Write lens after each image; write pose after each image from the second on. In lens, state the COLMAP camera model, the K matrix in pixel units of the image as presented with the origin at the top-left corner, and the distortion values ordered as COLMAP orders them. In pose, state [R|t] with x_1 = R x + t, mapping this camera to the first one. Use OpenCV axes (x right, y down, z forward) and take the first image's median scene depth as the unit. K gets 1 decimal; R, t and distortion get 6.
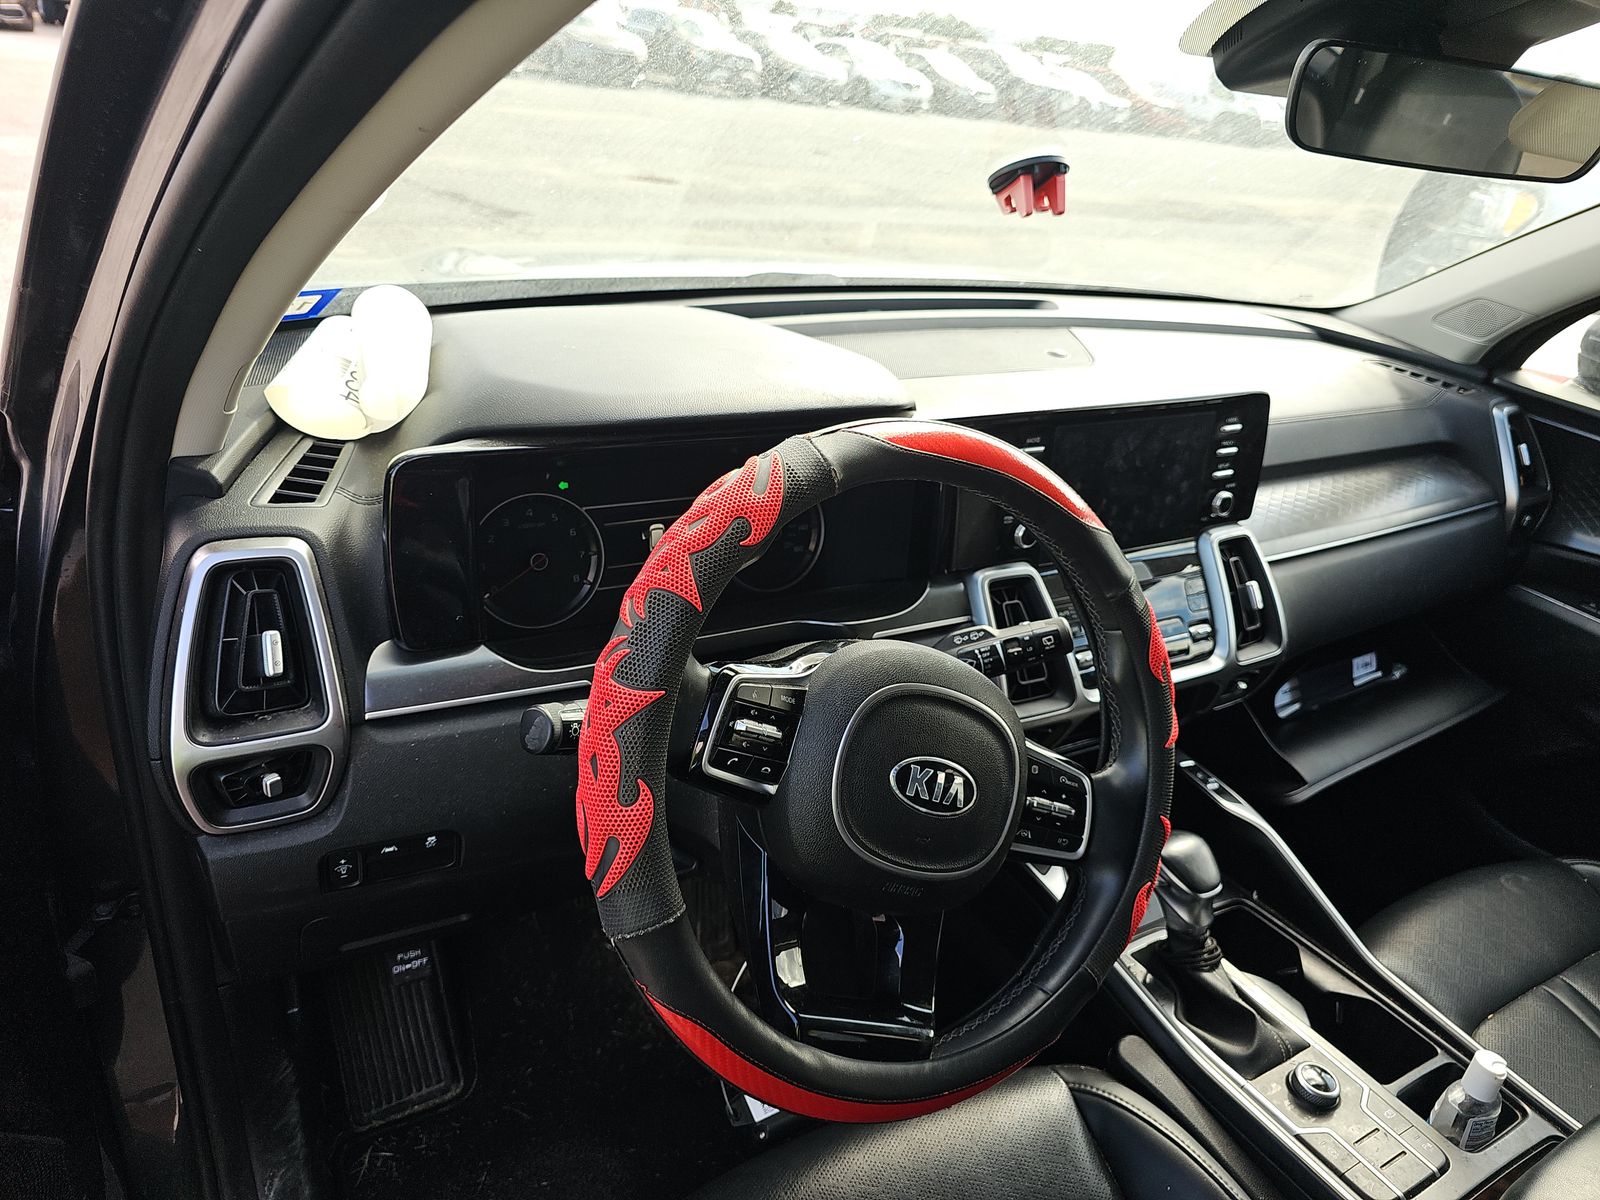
lens RADIAL K [[1059.6, 0, 788.5], [0, 1059.6, 589.5], [0, 0, 1]] dist [0.064270, -0.056936]
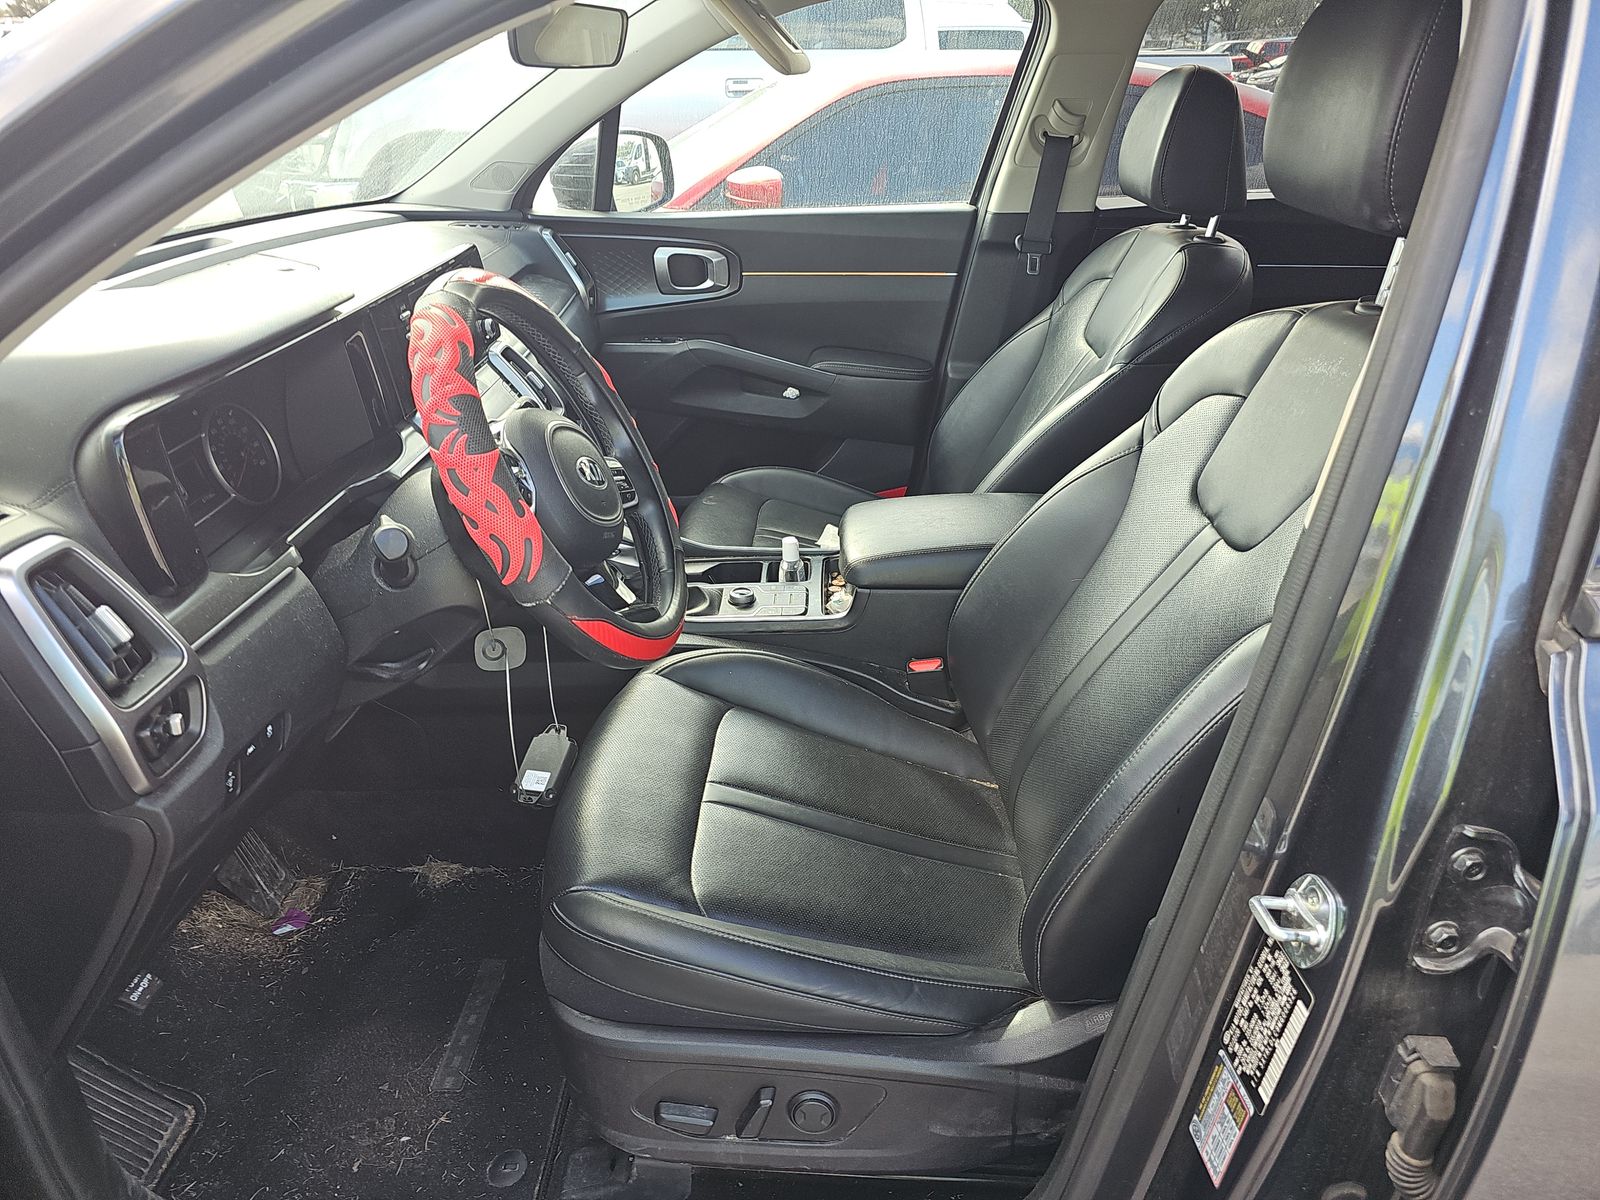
lens RADIAL K [[1059.6, 0, 788.5], [0, 1059.6, 589.5], [0, 0, 1]] dist [0.064270, -0.056936]
pose [[0.531524, -0.474148, 0.701902, -0.672338], [0.431086, 0.864730, 0.257696, 0.032833], [-0.729141, 0.165608, 0.664023, -0.213621]]
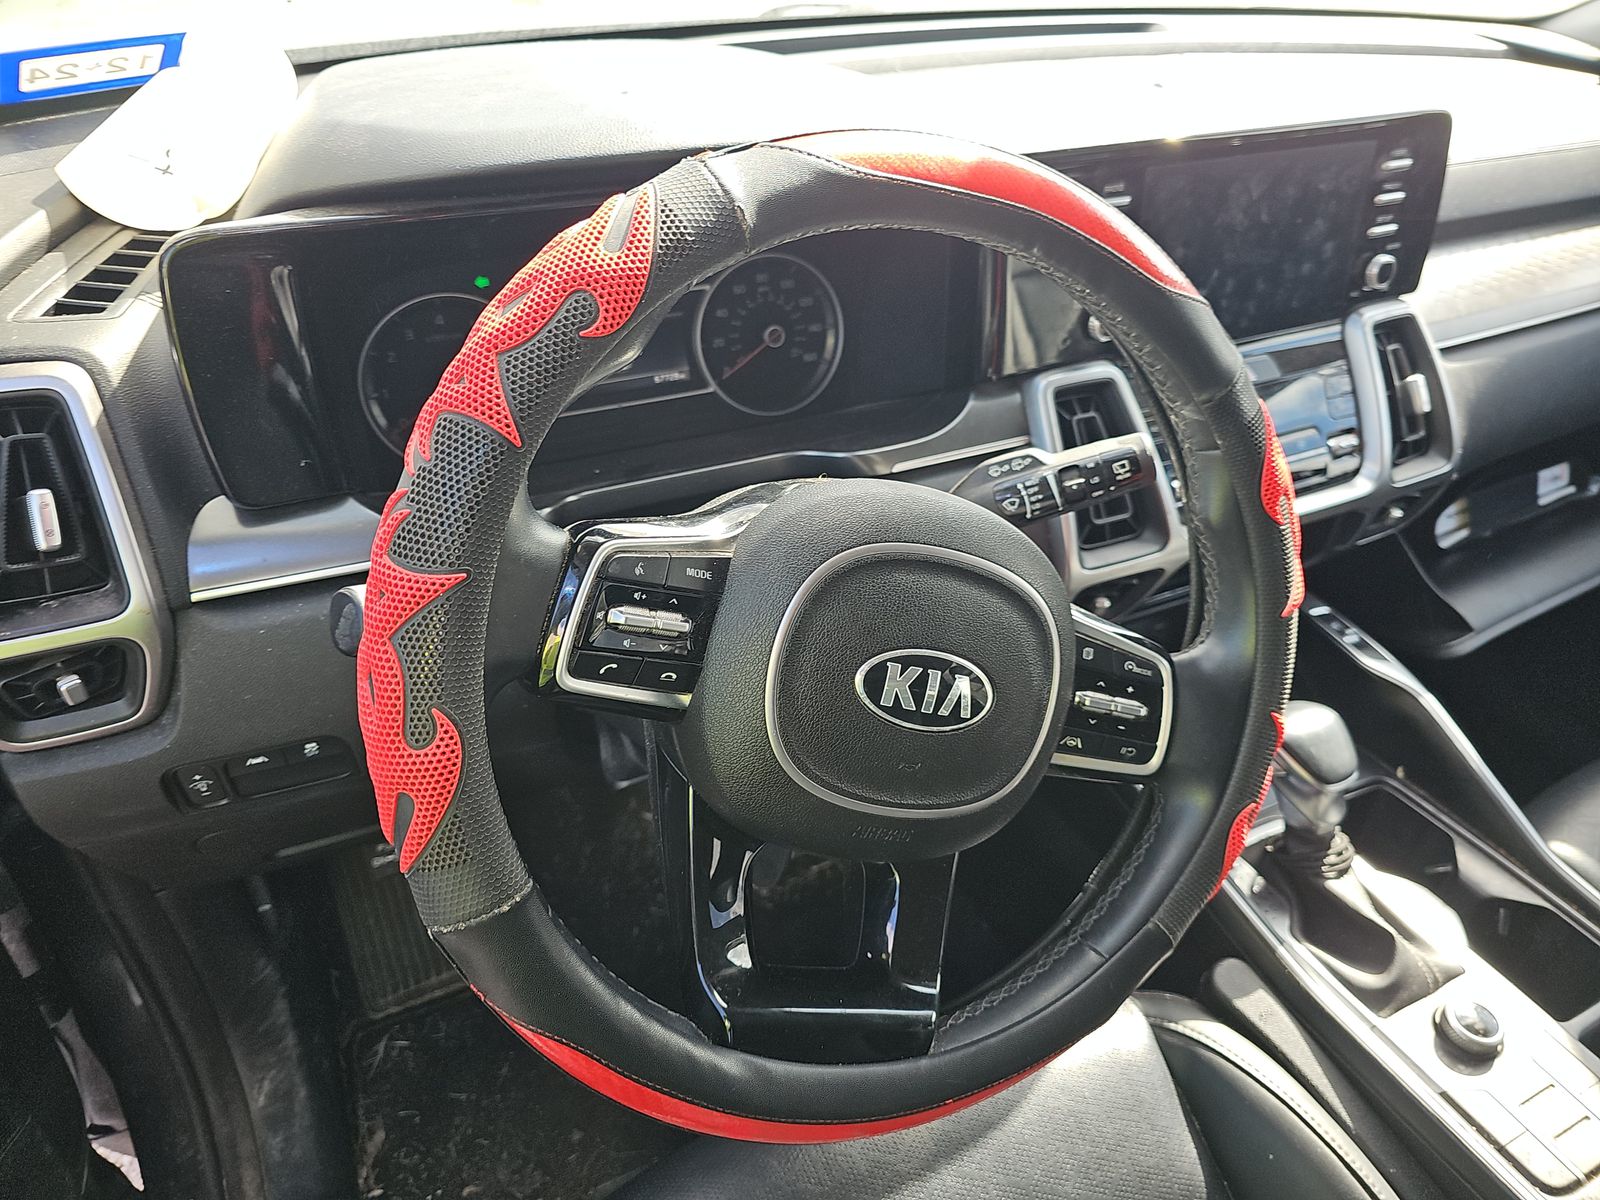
lens RADIAL K [[1084.2, 0, 798.8], [0, 1084.2, 581.9], [0, 0, 1]] dist [0.059464, -0.073015]
pose [[0.995200, -0.023091, -0.095103, 0.086049], [0.037155, 0.988157, 0.148883, 0.006225], [0.090539, -0.151702, 0.984271, 0.218795]]
